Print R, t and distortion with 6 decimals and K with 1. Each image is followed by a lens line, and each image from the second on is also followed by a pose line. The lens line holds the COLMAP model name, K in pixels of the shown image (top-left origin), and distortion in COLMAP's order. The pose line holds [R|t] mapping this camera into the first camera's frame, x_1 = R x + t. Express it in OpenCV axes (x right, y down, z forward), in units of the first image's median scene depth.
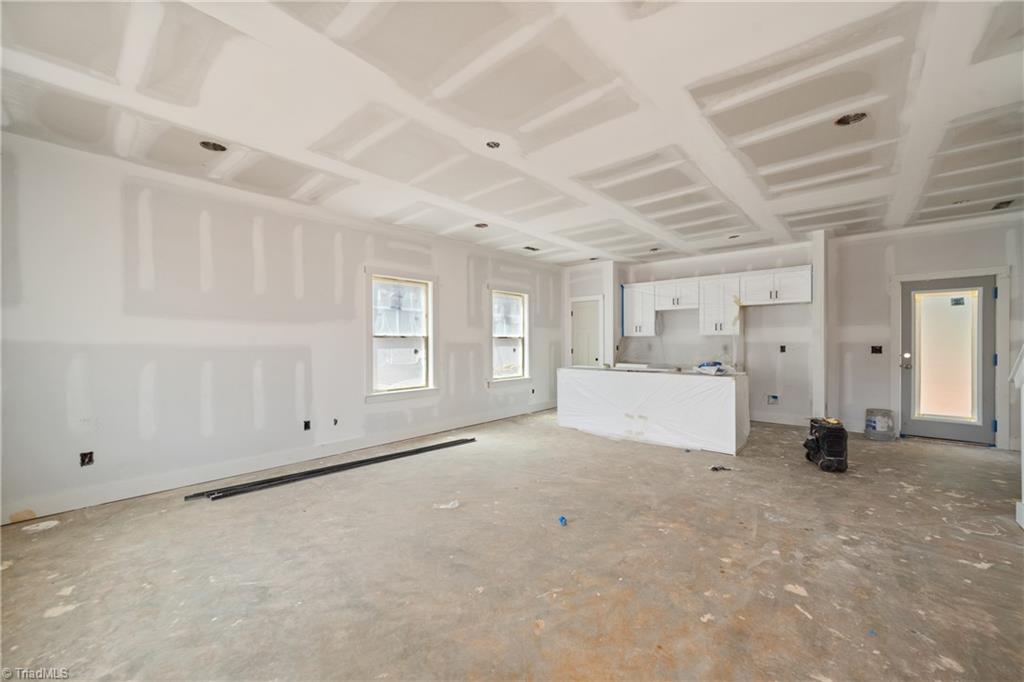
lens RADIAL K [[397.4, 0, 513.0], [0, 397.4, 345.9], [0, 0, 1]] dist [-0.000158, 0.000241]
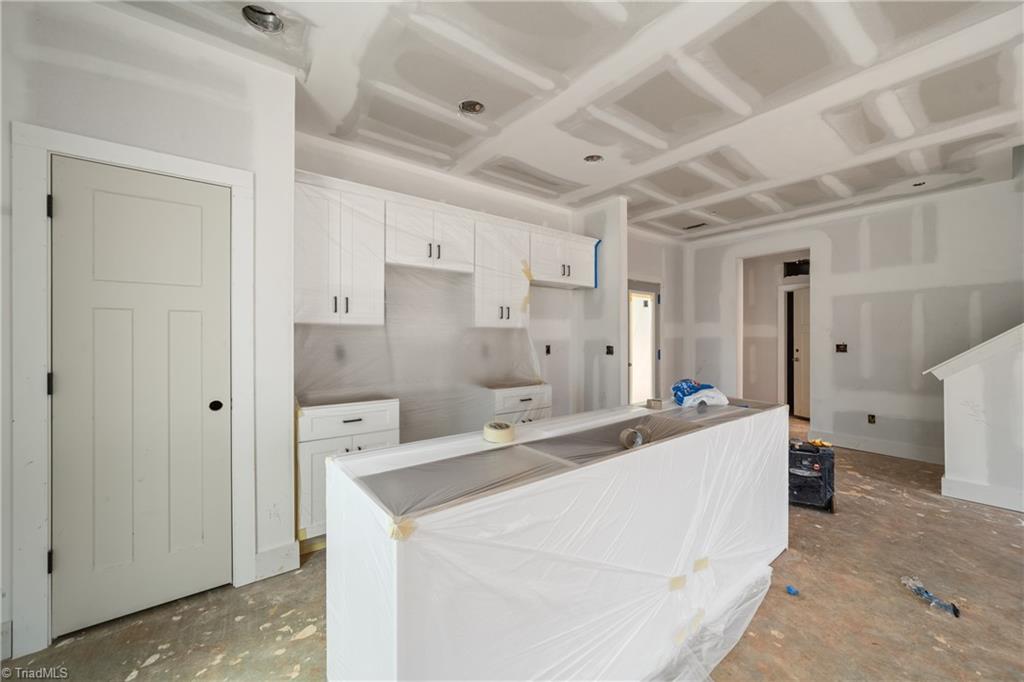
lens RADIAL K [[400.3, 0, 538.7], [0, 400.3, 336.3], [0, 0, 1]] dist [-0.002186, -0.000085]
pose [[0.146506, 0.009380, 0.989165, -0.024686], [0.012092, 0.999863, -0.011272, -0.008768], [-0.989136, 0.013612, 0.146372, 0.907690]]
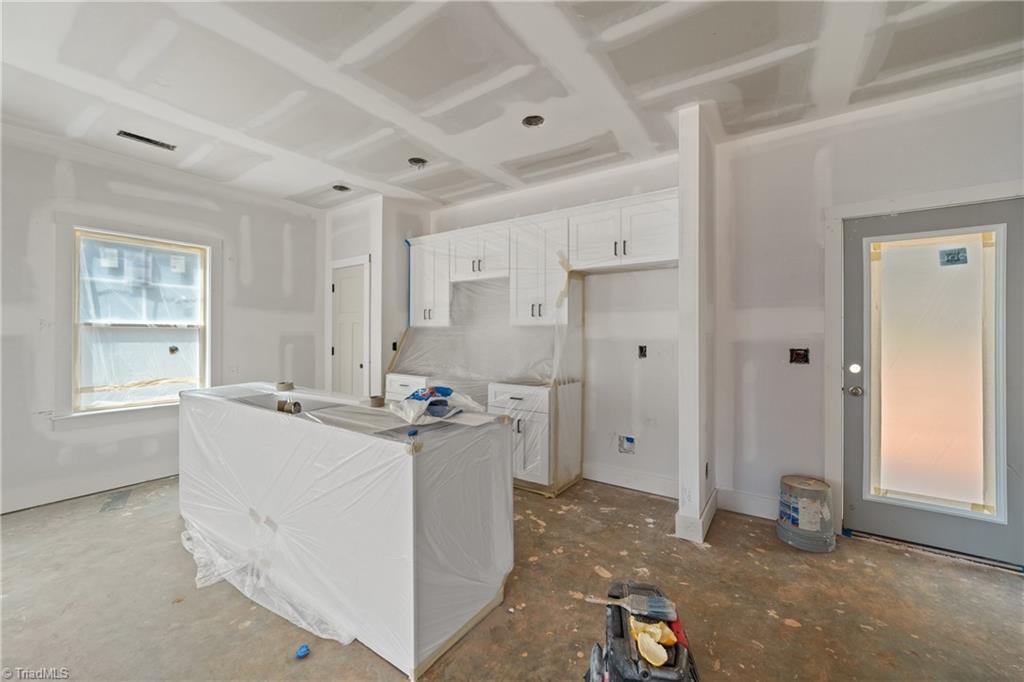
lens RADIAL K [[406.1, 0, 511.7], [0, 406.1, 334.2], [0, 0, 1]] dist [-0.001188, -0.000132]
pose [[0.992670, 0.009853, 0.120453, 0.433361], [-0.007960, 0.999837, -0.016180, -0.006116], [-0.120592, 0.015103, 0.992587, 0.470251]]
